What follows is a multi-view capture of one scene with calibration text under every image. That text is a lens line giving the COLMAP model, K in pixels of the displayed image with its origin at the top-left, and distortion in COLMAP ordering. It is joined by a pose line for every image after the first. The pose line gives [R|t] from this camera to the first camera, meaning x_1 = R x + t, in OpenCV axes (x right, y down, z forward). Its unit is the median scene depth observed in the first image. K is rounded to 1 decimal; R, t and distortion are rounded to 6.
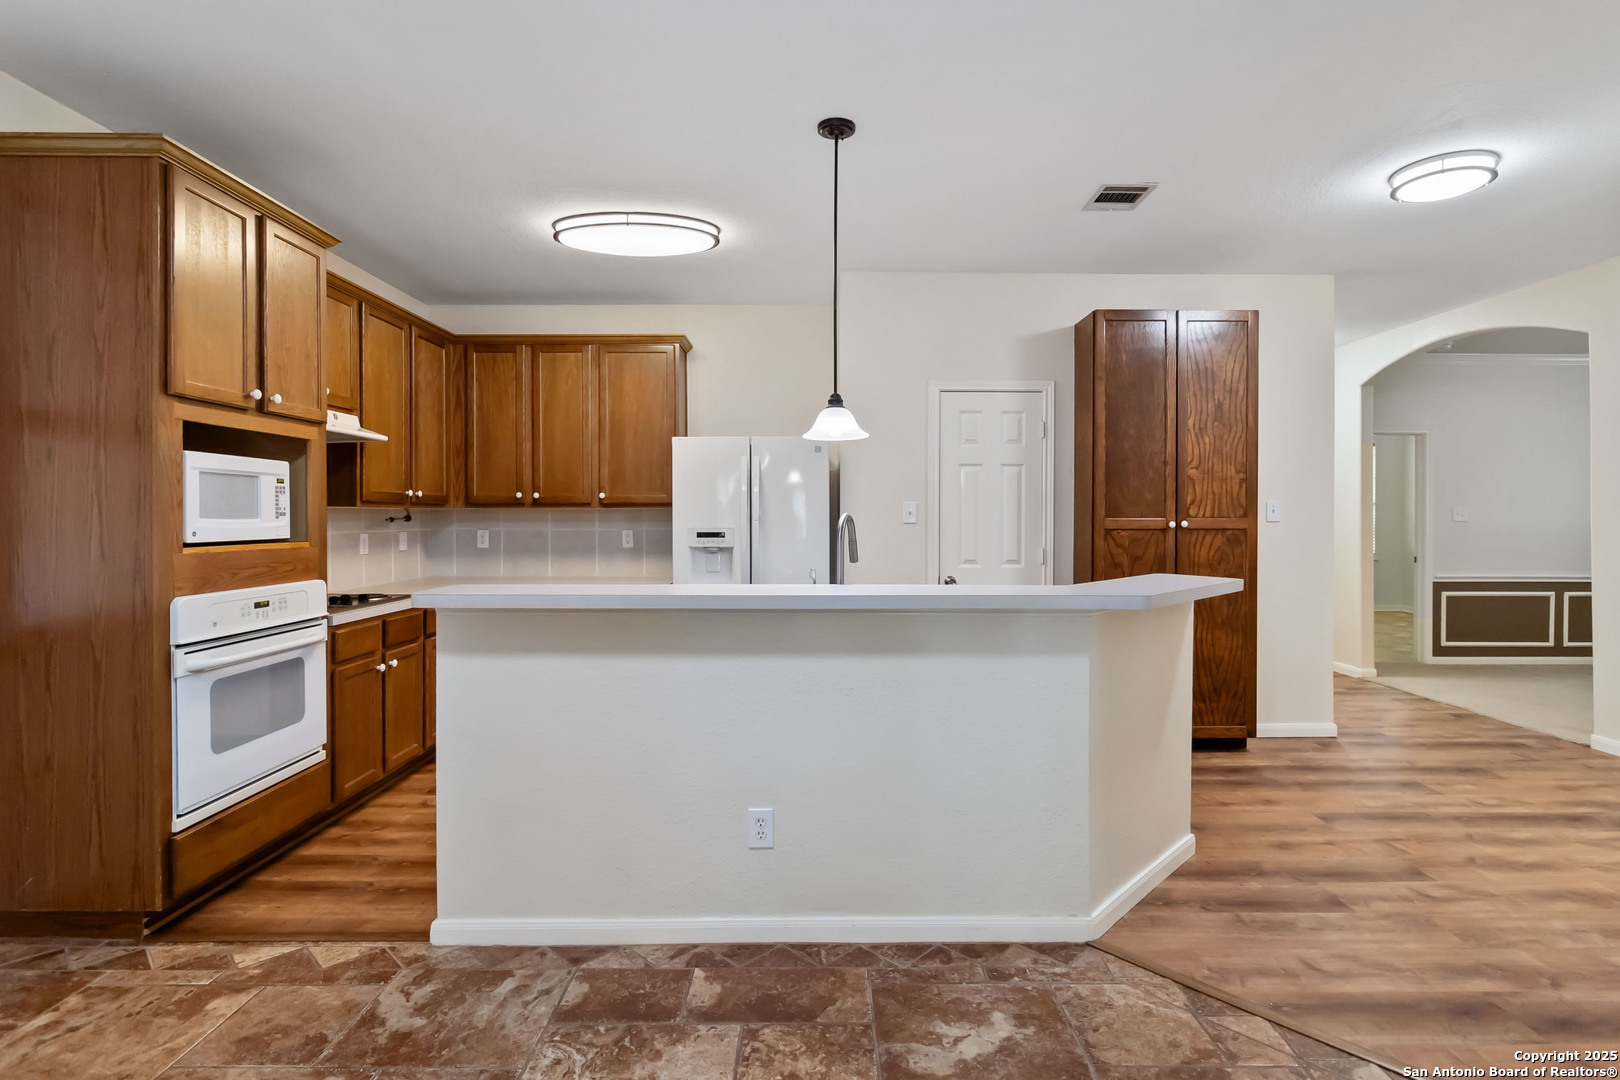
lens RADIAL K [[791.3, 0, 824.4], [0, 791.3, 521.3], [0, 0, 1]] dist [-0.001250, -0.001832]
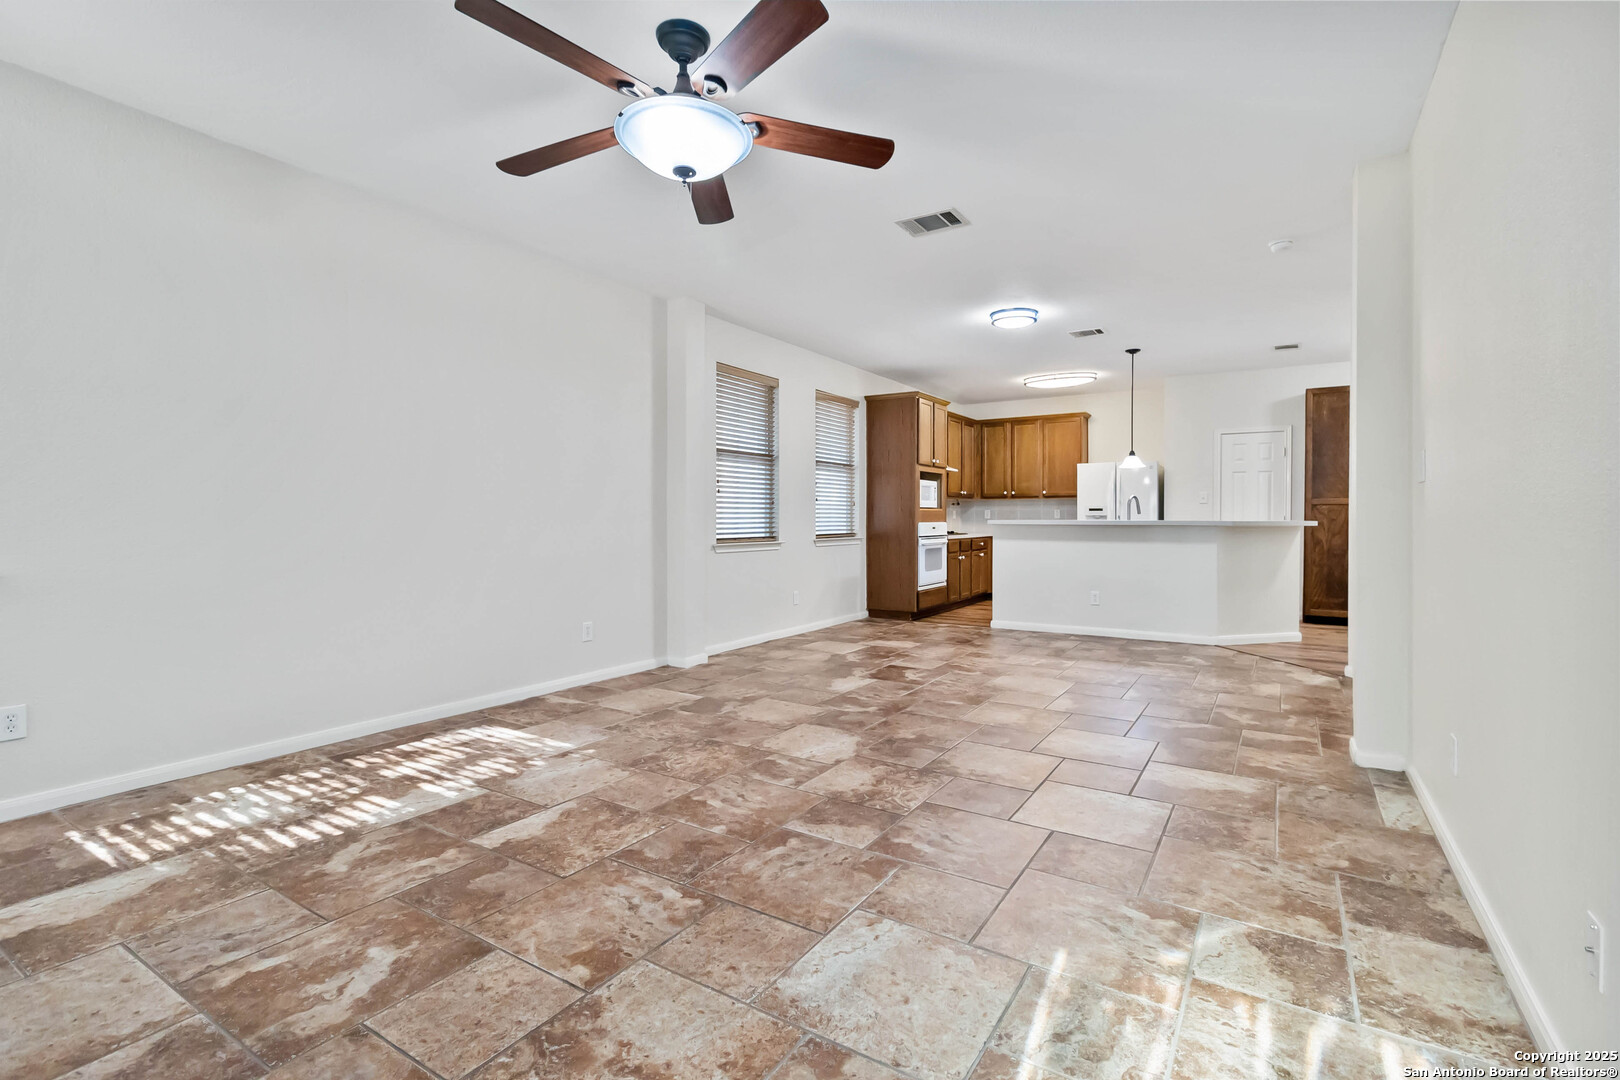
lens RADIAL K [[748.3, 0, 822.3], [0, 748.3, 530.2], [0, 0, 1]] dist [0.000283, -0.000267]
pose [[0.845747, 0.008031, -0.533524, 0.405107], [-0.001991, 0.999927, 0.011894, 0.065973], [0.533580, -0.008997, 0.845701, -1.432859]]
